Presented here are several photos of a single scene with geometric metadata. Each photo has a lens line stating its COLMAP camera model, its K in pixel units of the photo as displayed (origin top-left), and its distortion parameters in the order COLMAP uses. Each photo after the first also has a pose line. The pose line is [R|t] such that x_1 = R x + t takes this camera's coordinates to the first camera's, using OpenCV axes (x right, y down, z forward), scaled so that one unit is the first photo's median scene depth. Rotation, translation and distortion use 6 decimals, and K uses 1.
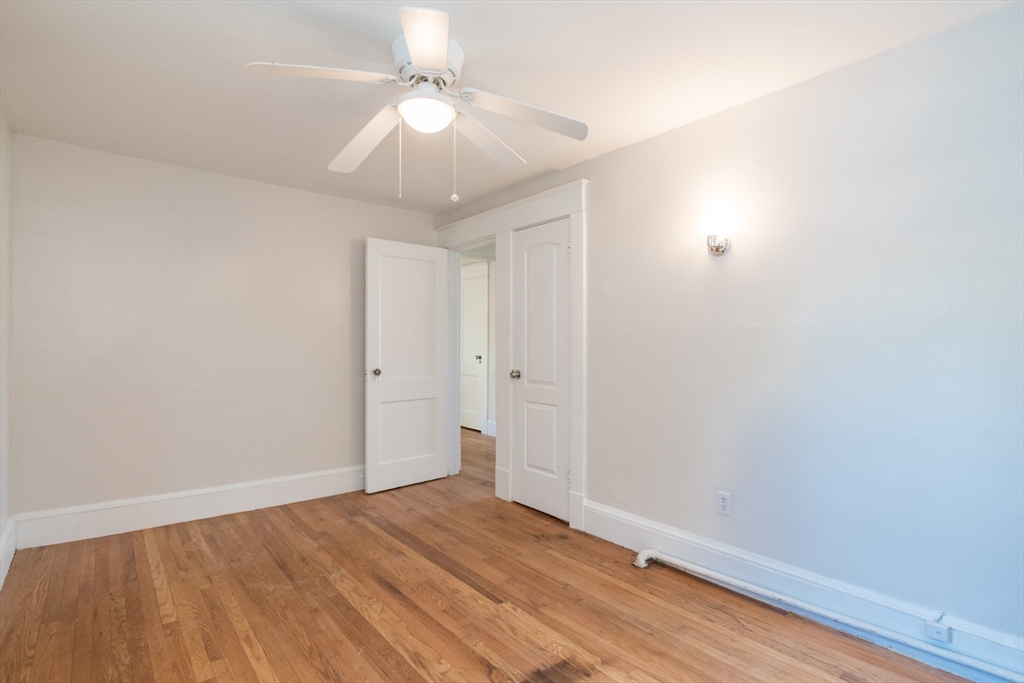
lens RADIAL K [[499.3, 0, 514.4], [0, 499.3, 342.5], [0, 0, 1]] dist [-0.011969, -0.003811]
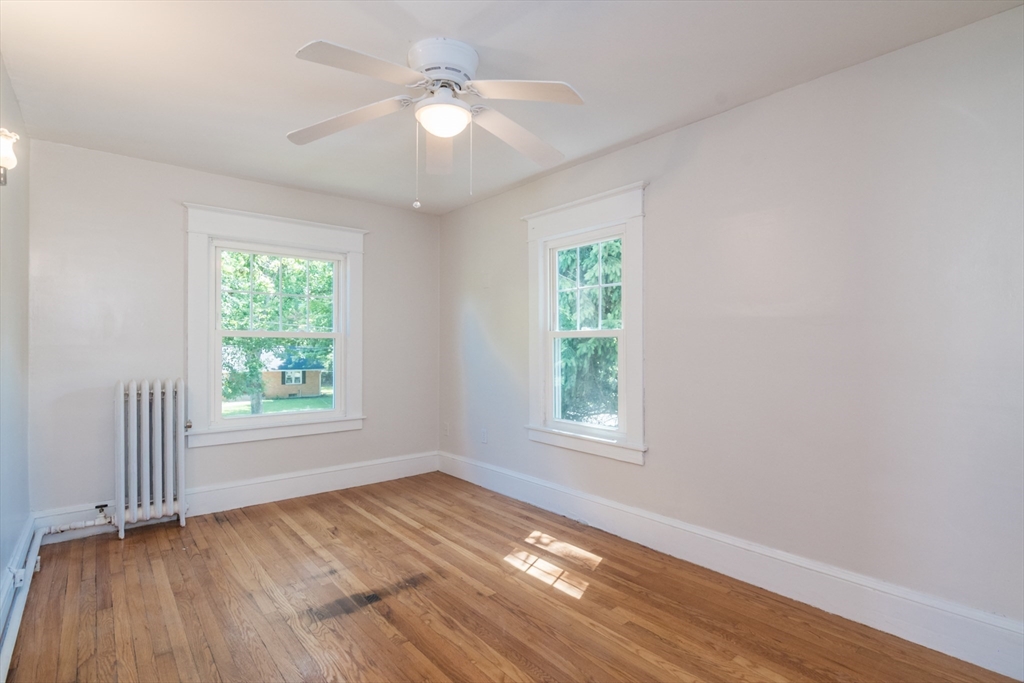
lens RADIAL K [[499.3, 0, 509.5], [0, 499.3, 342.0], [0, 0, 1]] dist [-0.011969, -0.003811]
pose [[-0.999868, -0.006240, -0.014973, -0.295855], [-0.006282, 0.999977, 0.002716, -0.003073], [0.014956, 0.002810, -0.999884, 2.030076]]
